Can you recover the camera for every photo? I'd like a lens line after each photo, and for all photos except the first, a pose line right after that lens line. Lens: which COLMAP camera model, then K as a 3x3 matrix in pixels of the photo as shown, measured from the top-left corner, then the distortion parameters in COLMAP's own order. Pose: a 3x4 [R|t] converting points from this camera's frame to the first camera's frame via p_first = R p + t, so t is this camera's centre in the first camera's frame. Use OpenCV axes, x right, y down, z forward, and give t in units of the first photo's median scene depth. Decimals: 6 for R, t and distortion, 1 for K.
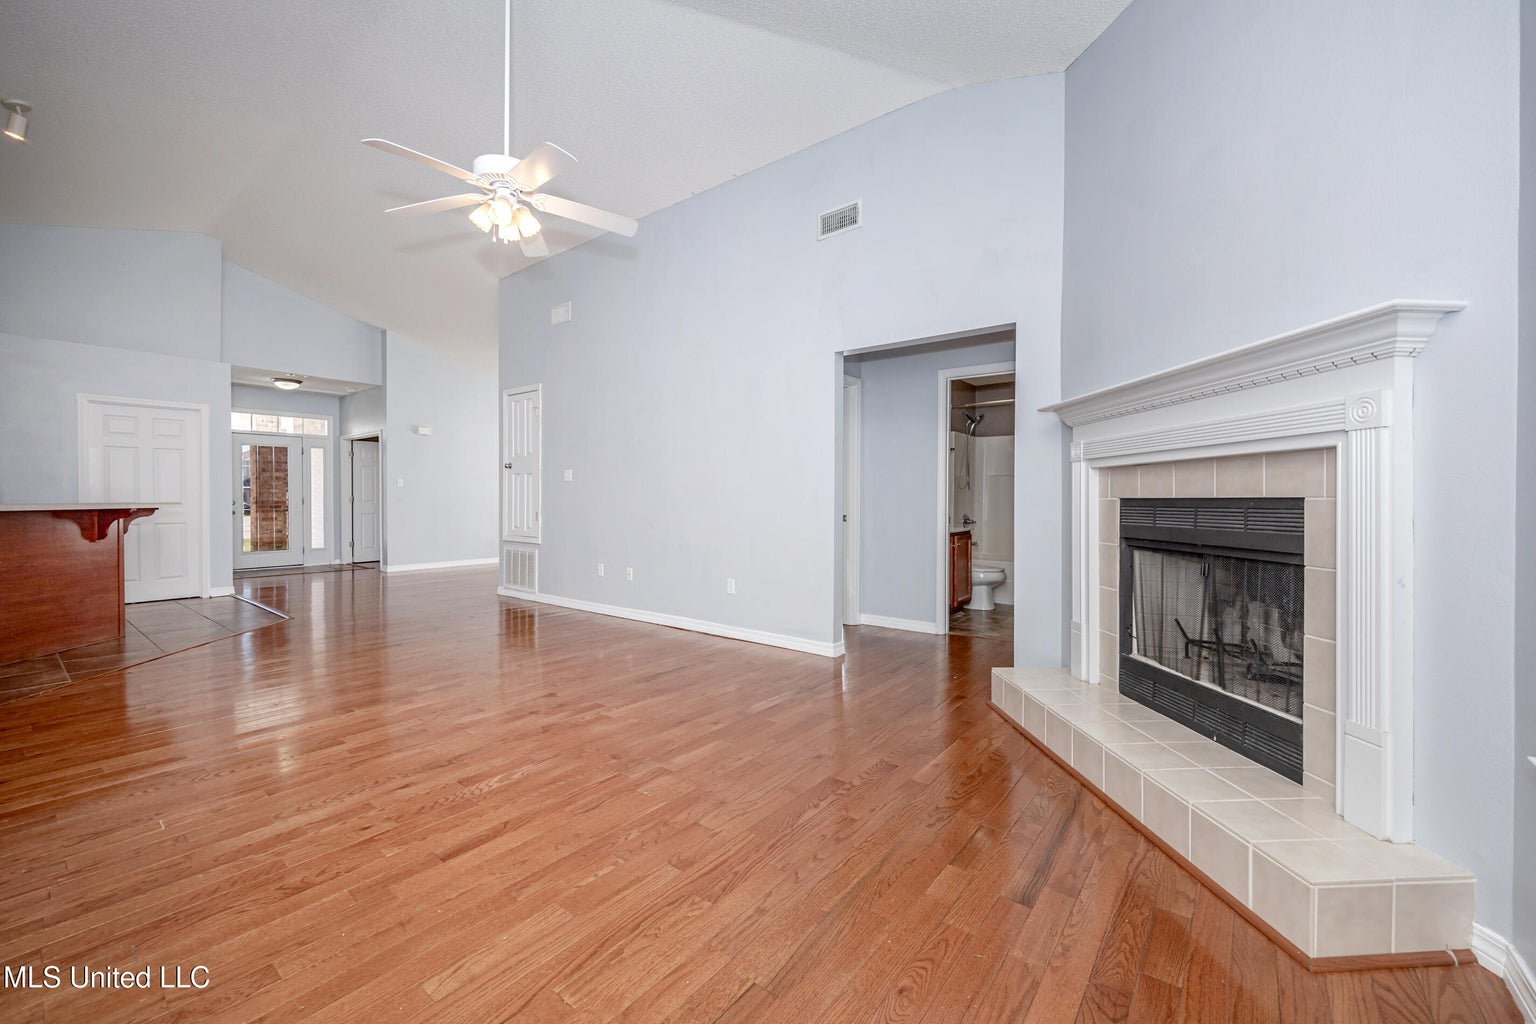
lens RADIAL K [[611.9, 0, 752.0], [0, 611.9, 508.1], [0, 0, 1]] dist [0.010822, -0.000166]
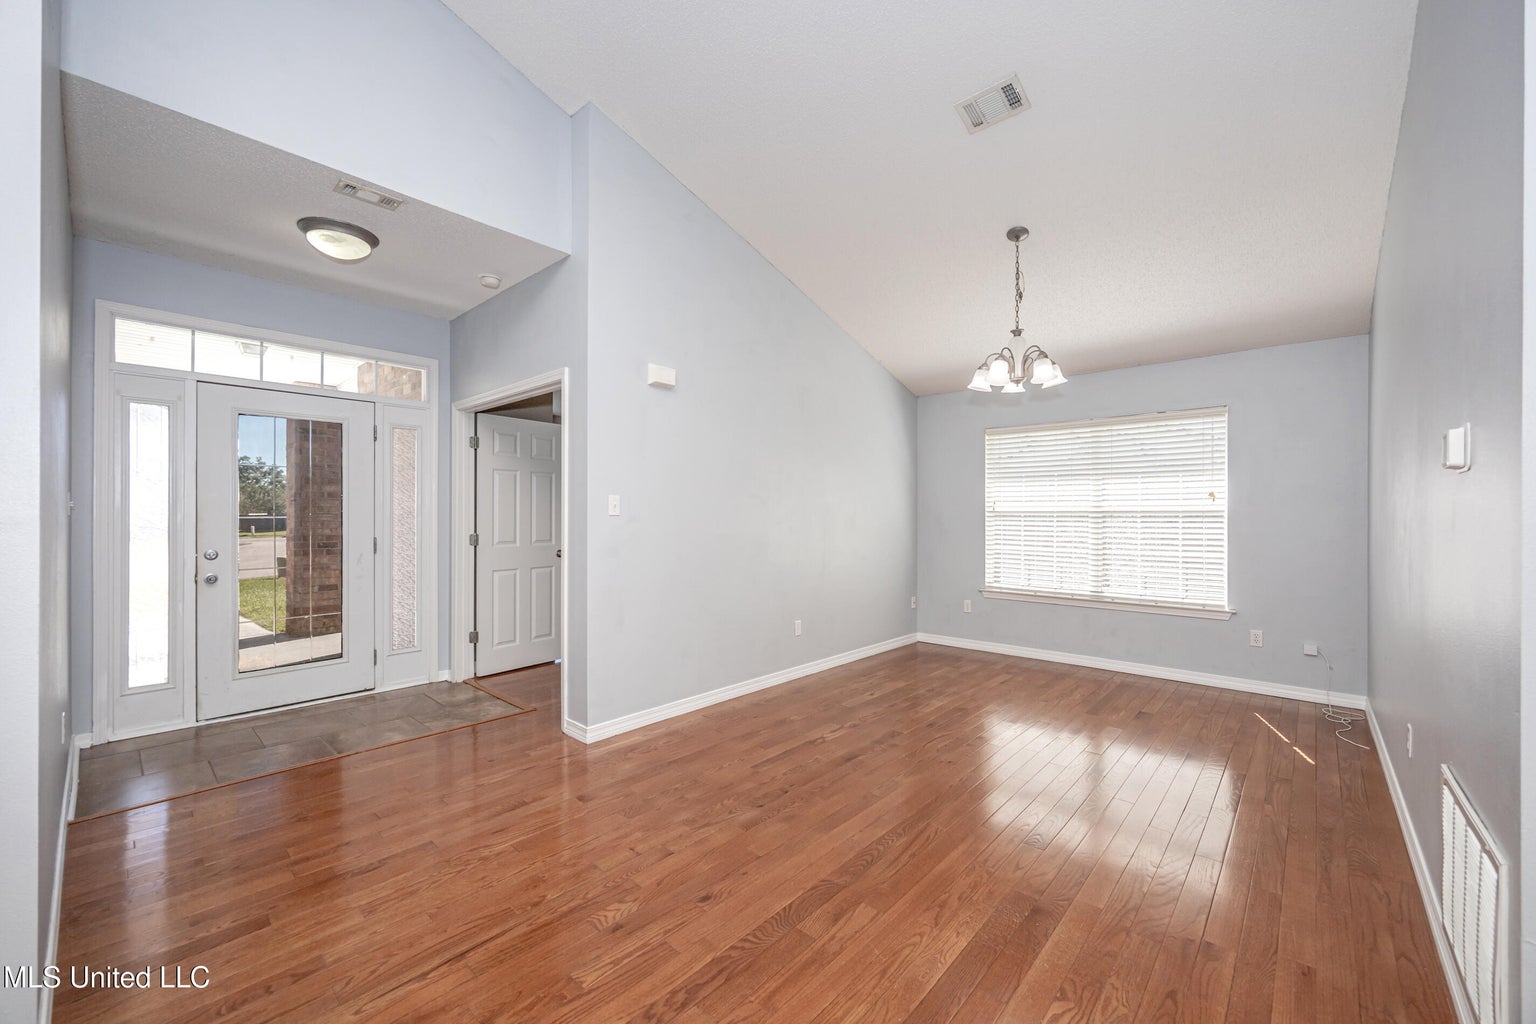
lens RADIAL K [[611.9, 0, 752.0], [0, 611.9, 508.1], [0, 0, 1]] dist [0.010822, -0.000166]
pose [[0.997098, -0.004524, -0.075996, -0.408823], [0.002759, 0.999725, -0.023306, -0.026616], [0.076081, 0.023028, 0.996836, 0.557195]]
